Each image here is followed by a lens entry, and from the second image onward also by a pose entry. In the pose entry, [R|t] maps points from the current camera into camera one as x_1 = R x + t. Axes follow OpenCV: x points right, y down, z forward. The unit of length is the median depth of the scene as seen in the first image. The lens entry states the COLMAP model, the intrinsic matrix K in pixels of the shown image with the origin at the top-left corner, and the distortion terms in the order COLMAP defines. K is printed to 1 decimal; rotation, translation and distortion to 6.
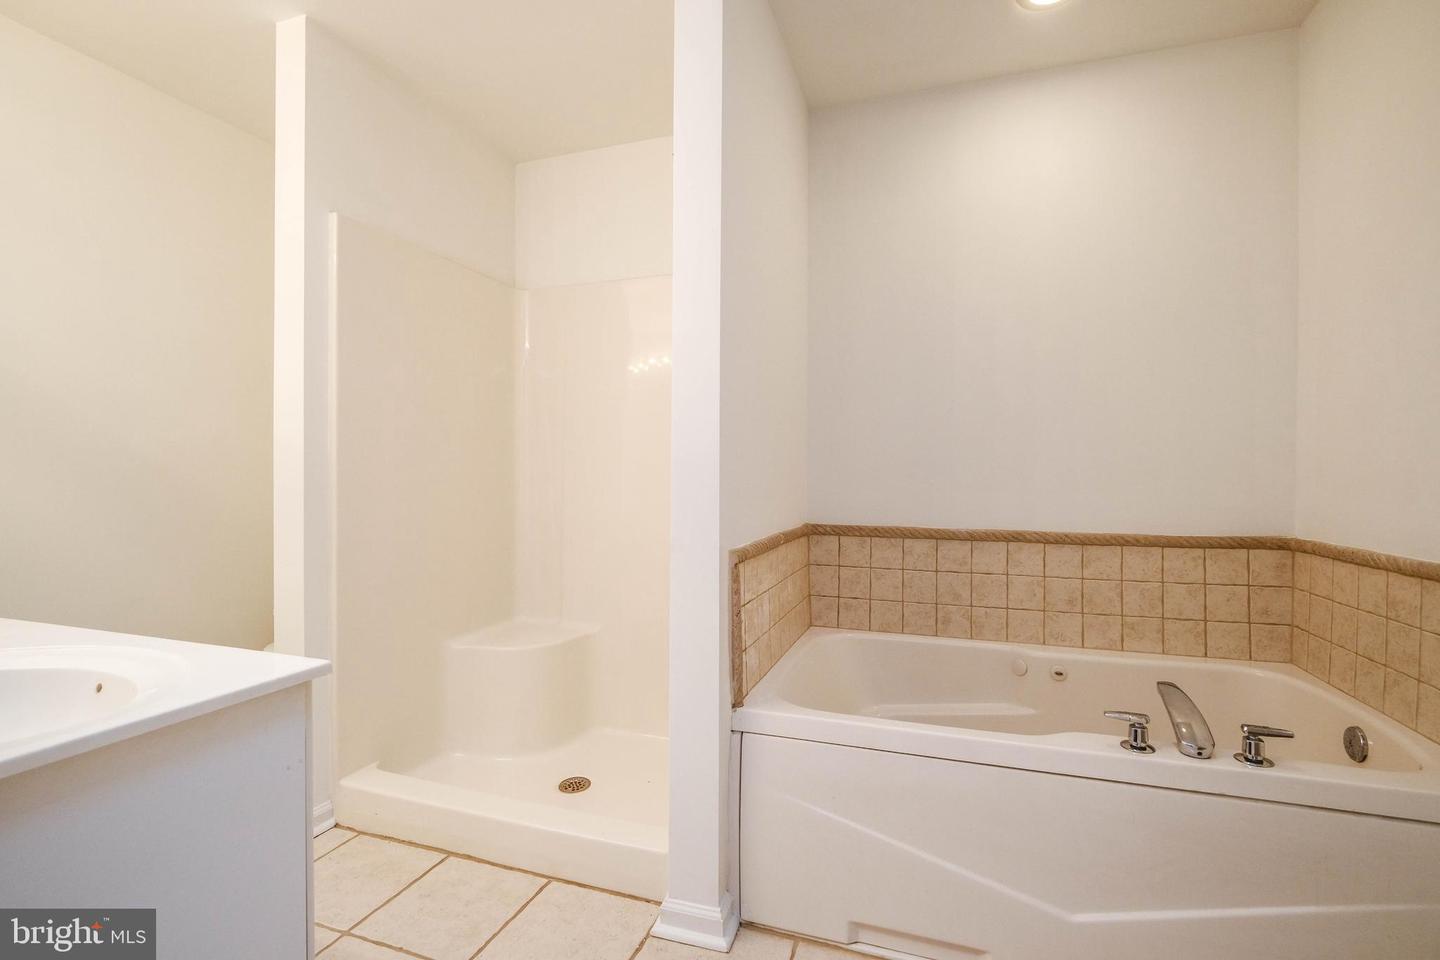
lens RADIAL K [[649.2, 0, 722.8], [0, 649.2, 481.6], [0, 0, 1]] dist [-0.004816, -0.000554]
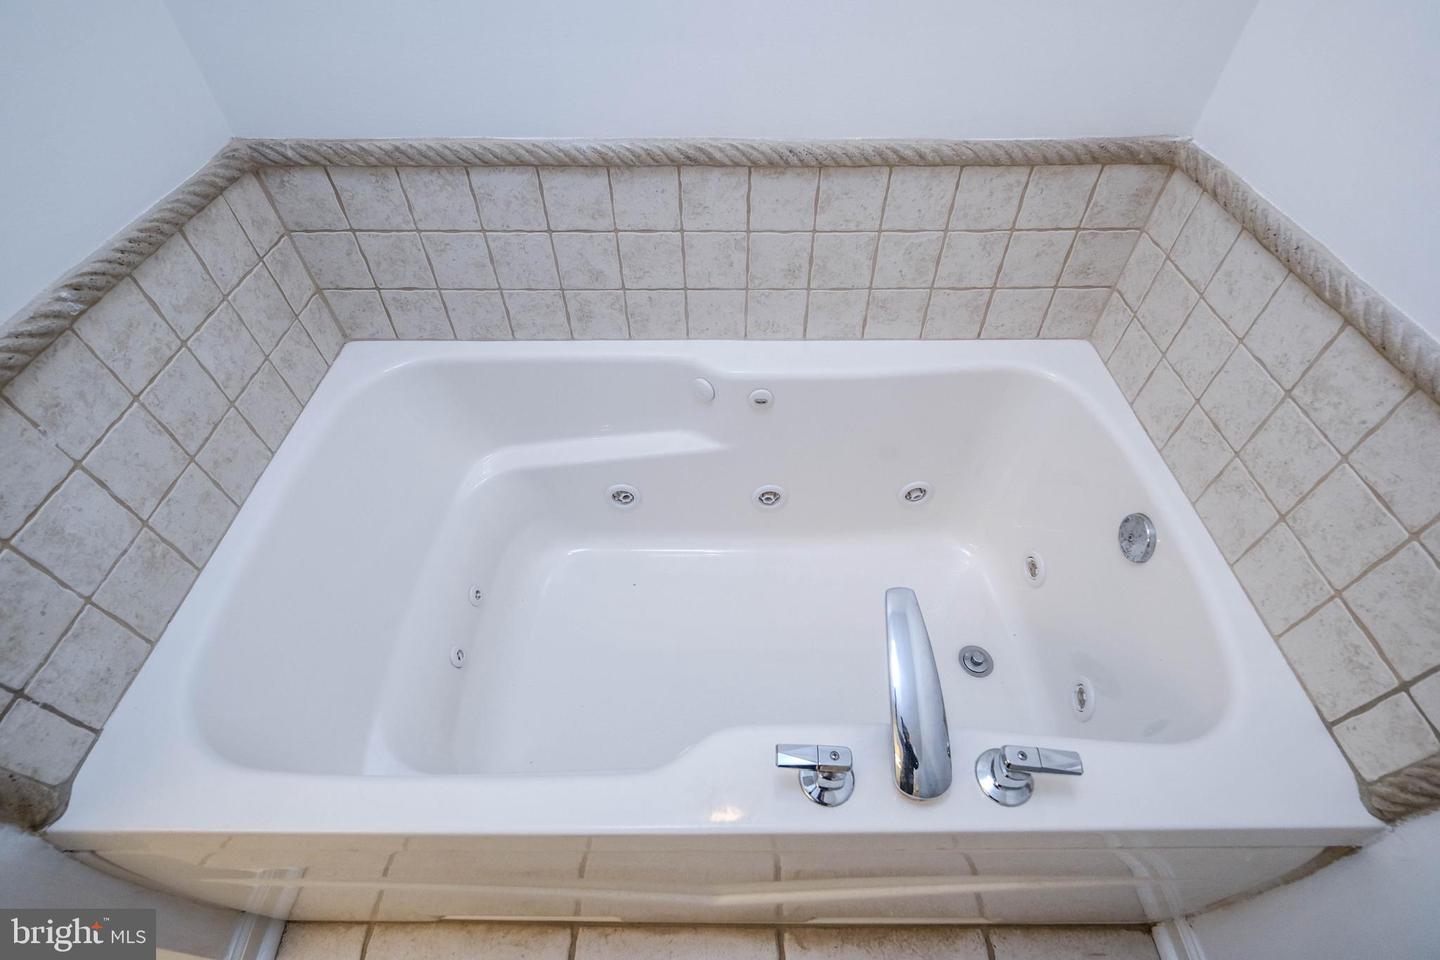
lens RADIAL K [[649.2, 0, 725.1], [0, 649.2, 432.2], [0, 0, 1]] dist [-0.004816, -0.000554]
pose [[0.945830, -0.243247, 0.215026, 0.329356], [0.010327, 0.684514, 0.728926, -0.121186], [-0.324497, -0.687220, 0.649946, 0.561802]]
